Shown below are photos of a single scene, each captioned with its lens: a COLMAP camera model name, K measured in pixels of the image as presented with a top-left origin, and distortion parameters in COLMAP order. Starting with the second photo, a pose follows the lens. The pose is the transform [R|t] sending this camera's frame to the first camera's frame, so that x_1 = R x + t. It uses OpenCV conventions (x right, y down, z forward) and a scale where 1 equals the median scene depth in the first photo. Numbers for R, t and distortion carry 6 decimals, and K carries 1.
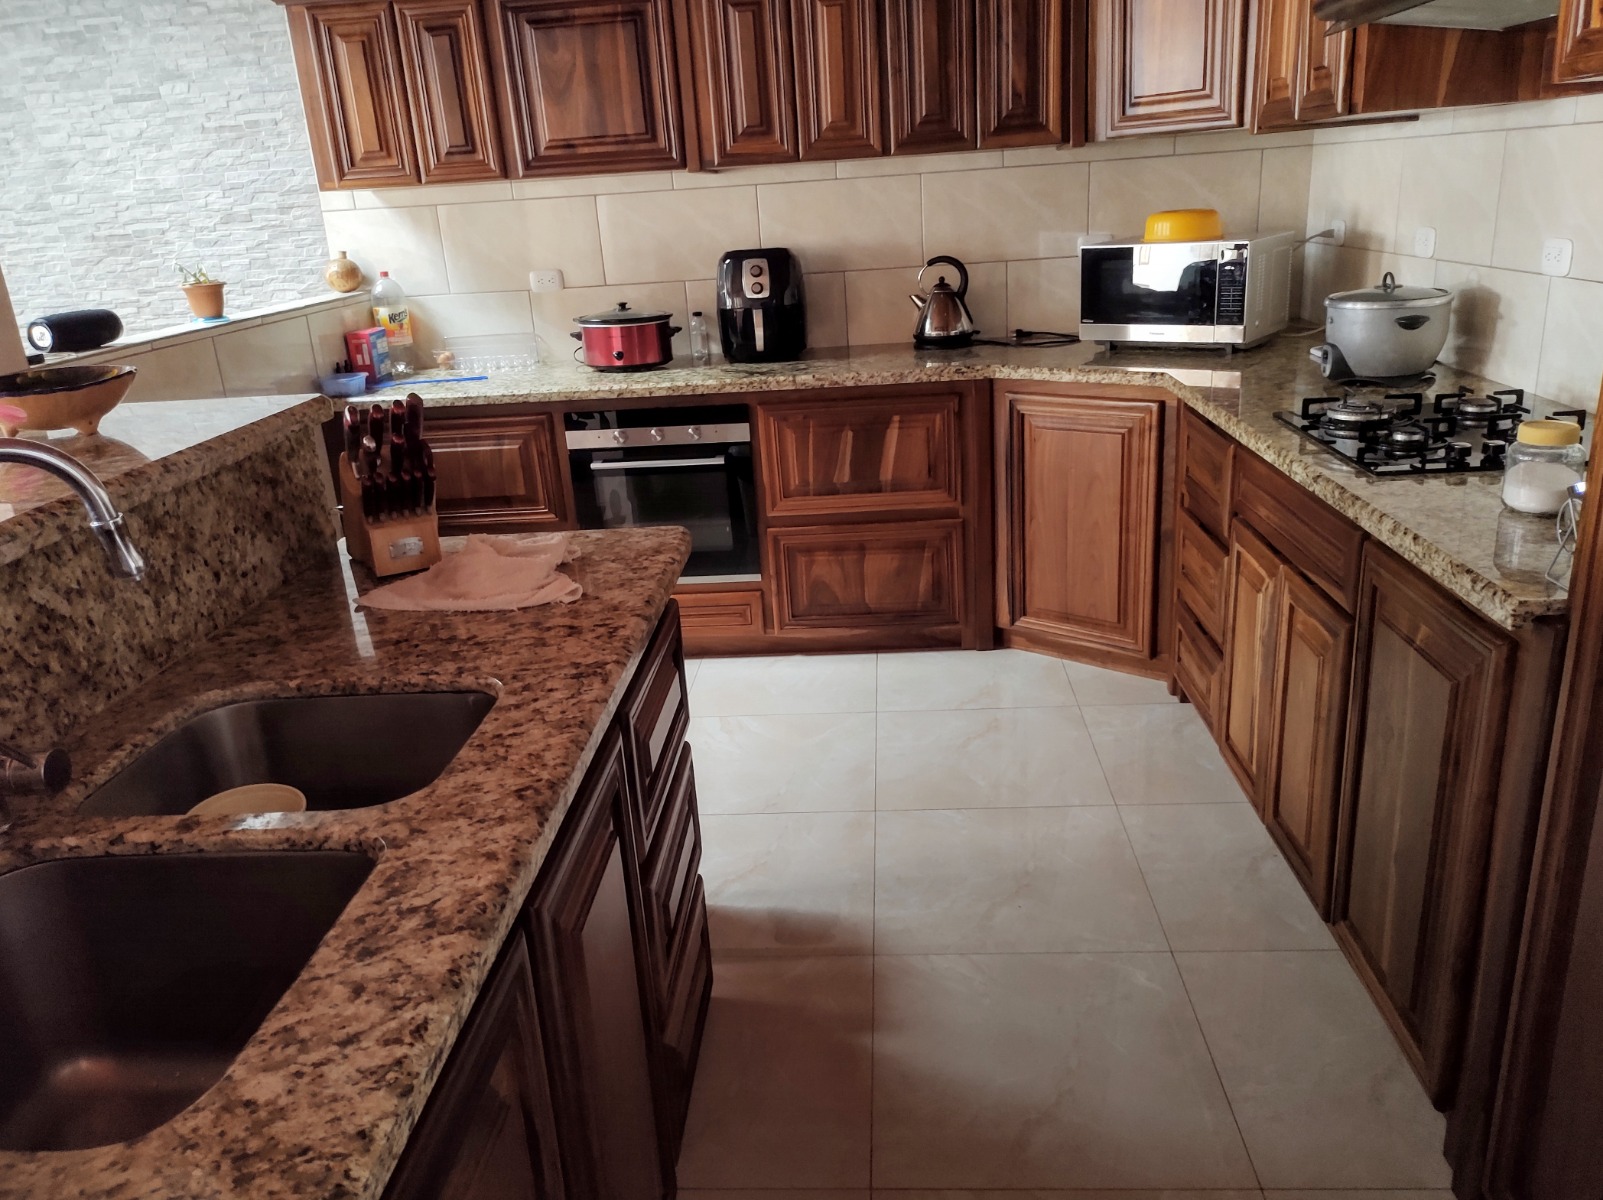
lens RADIAL K [[1169.0, 0, 801.5], [0, 1169.0, 600.0], [0, 0, 1]] dist [0.031861, -0.054641]
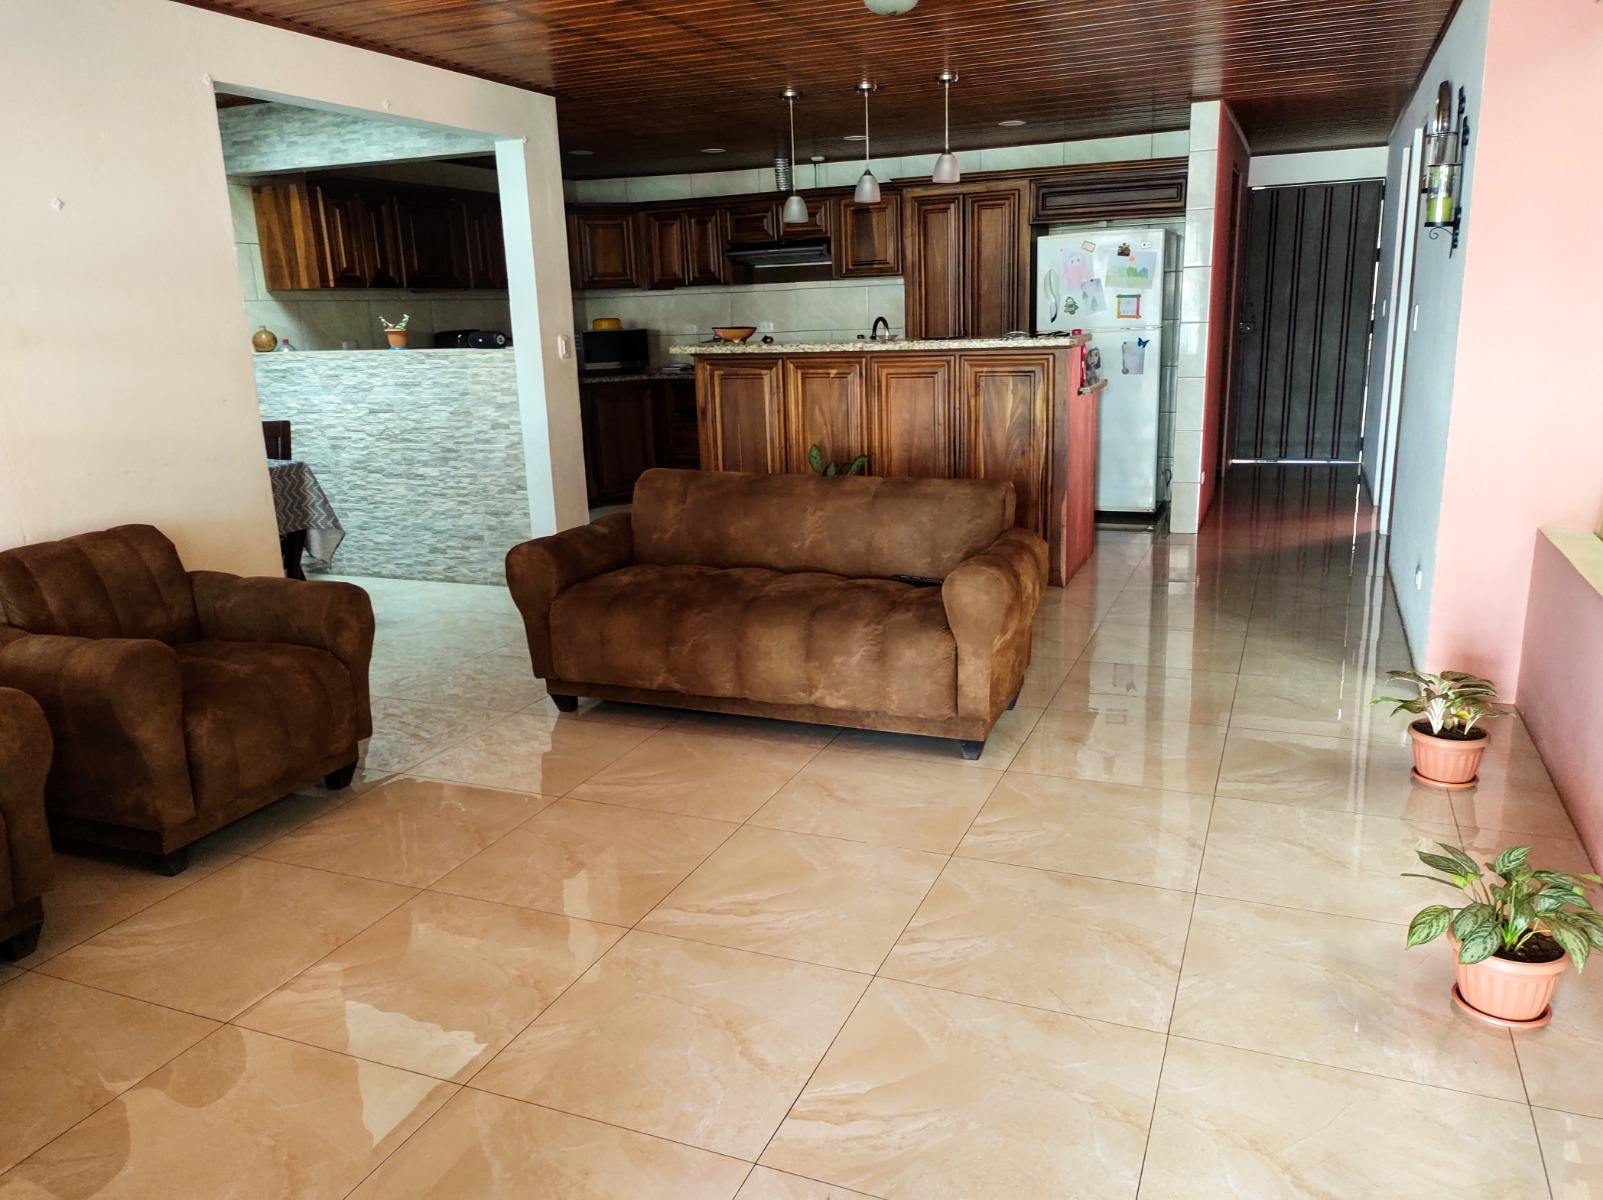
lens RADIAL K [[1192.8, 0, 801.5], [0, 1192.8, 600.0], [0, 0, 1]] dist [0.037132, -0.084331]
pose [[0.319472, -0.170524, 0.932126, -1.966477], [0.325136, 0.943685, 0.061203, 0.209252], [-0.890070, 0.283515, 0.356924, -0.109187]]
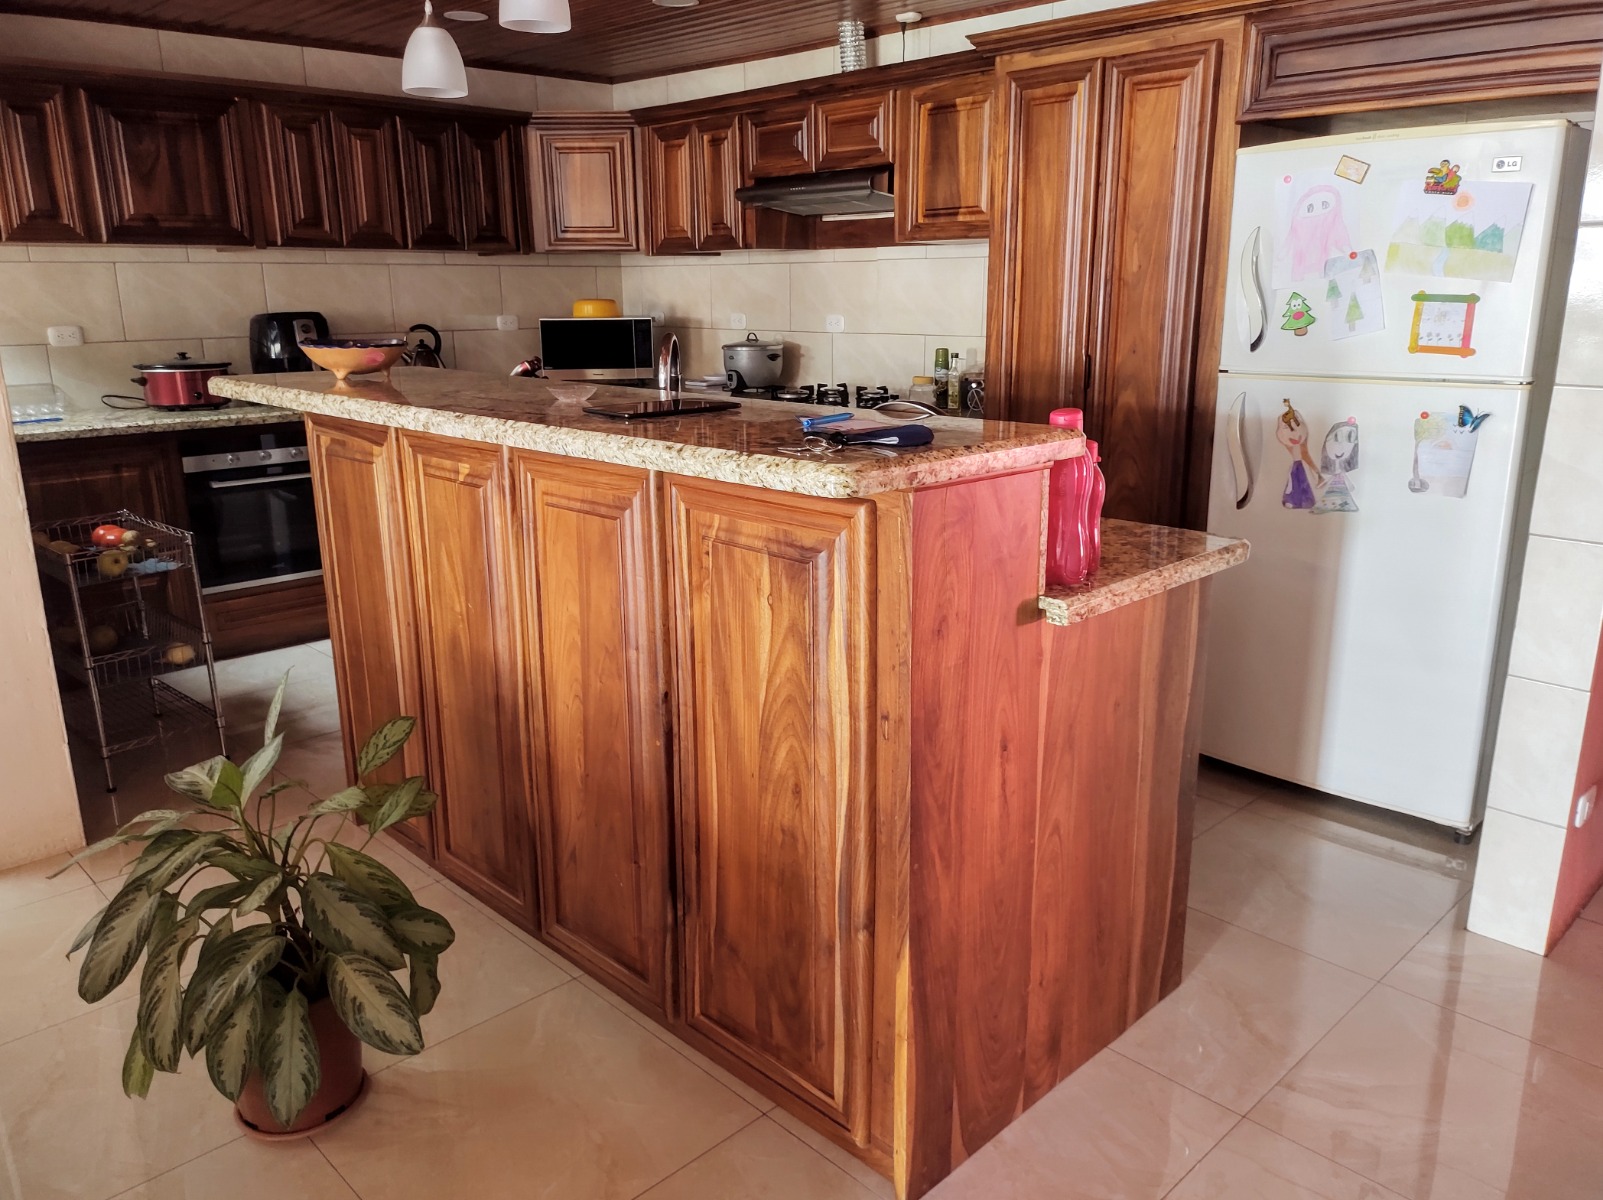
lens RADIAL K [[1192.8, 0, 801.5], [0, 1192.8, 600.0], [0, 0, 1]] dist [0.037132, -0.084331]
pose [[0.666259, -0.129925, 0.734315, -0.705612], [0.209799, 0.977590, -0.017387, 0.147414], [-0.715600, 0.165643, 0.678586, -0.221915]]
